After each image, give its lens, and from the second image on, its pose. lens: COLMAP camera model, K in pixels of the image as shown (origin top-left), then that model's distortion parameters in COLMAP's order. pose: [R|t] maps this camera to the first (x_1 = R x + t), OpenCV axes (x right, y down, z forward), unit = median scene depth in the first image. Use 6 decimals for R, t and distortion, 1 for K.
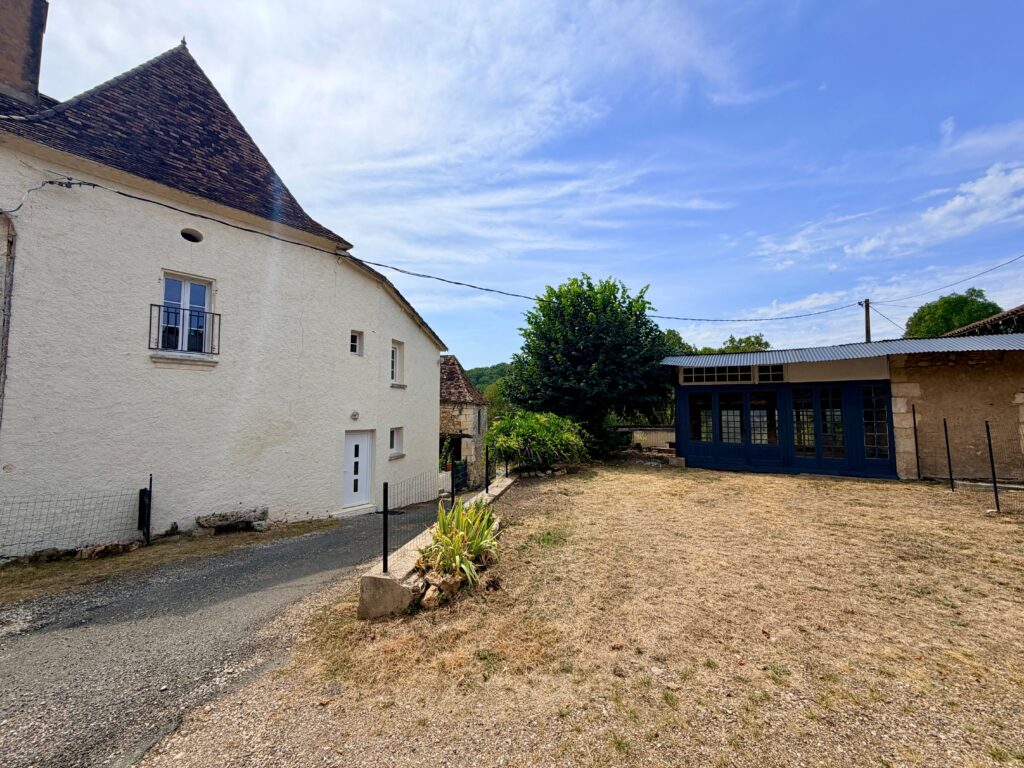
lens RADIAL K [[412.6, 0, 506.4], [0, 412.6, 381.5], [0, 0, 1]] dist [-0.000785, 0.000221]
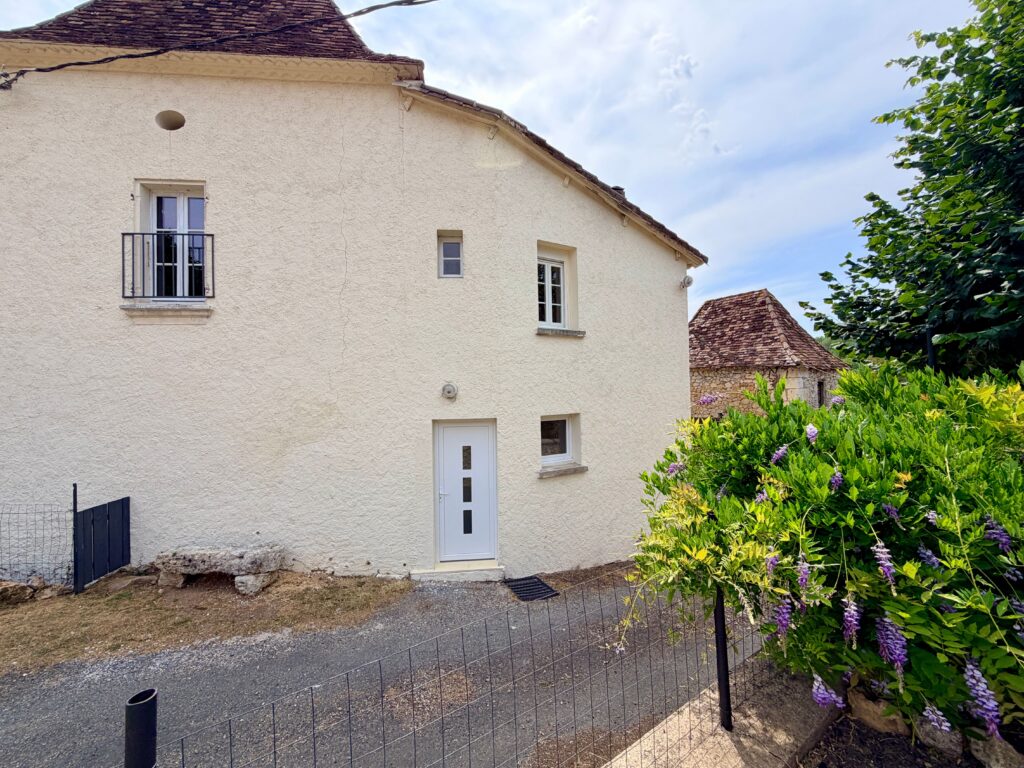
lens RADIAL K [[412.6, 0, 507.0], [0, 412.6, 381.6], [0, 0, 1]] dist [-0.000785, 0.000221]
pose [[0.707469, -0.023680, -0.706348, 0.064995], [0.064383, 0.997442, 0.031047, 0.068250], [0.703806, -0.067441, 0.707184, 0.804266]]
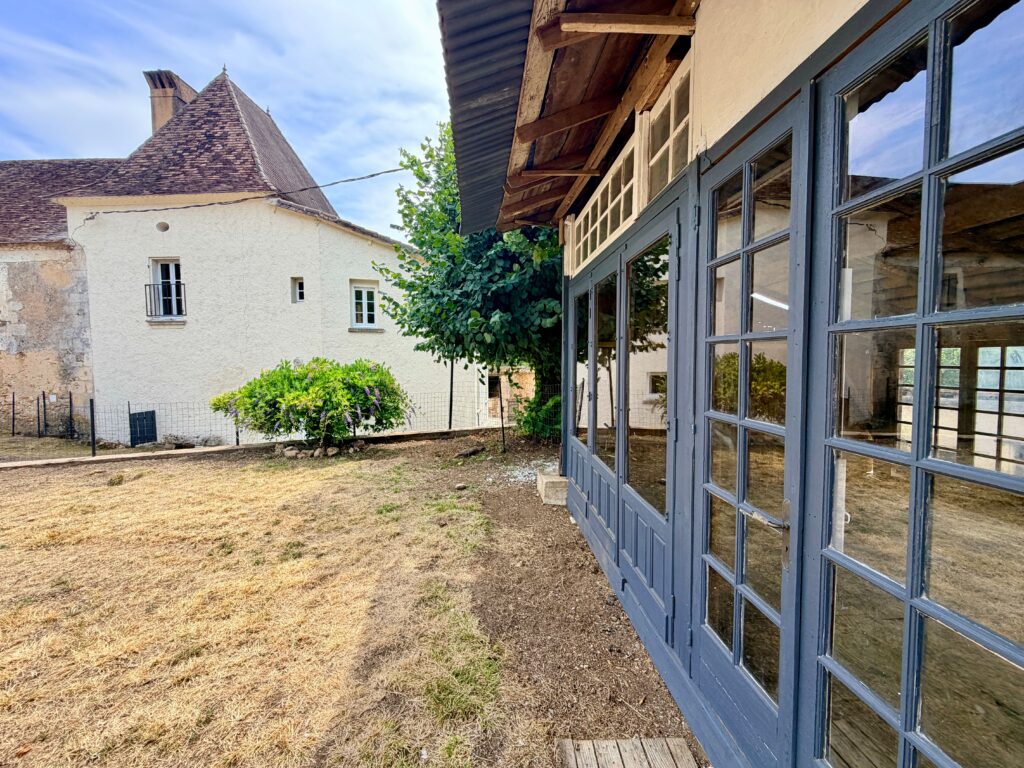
lens RADIAL K [[412.6, 0, 515.2], [0, 412.6, 389.4], [0, 0, 1]] dist [-0.000785, 0.000221]
pose [[0.598757, 0.040412, -0.799911, 0.907514], [0.064055, 0.993111, 0.098119, 0.097959], [0.798365, -0.109987, 0.592043, 0.965801]]
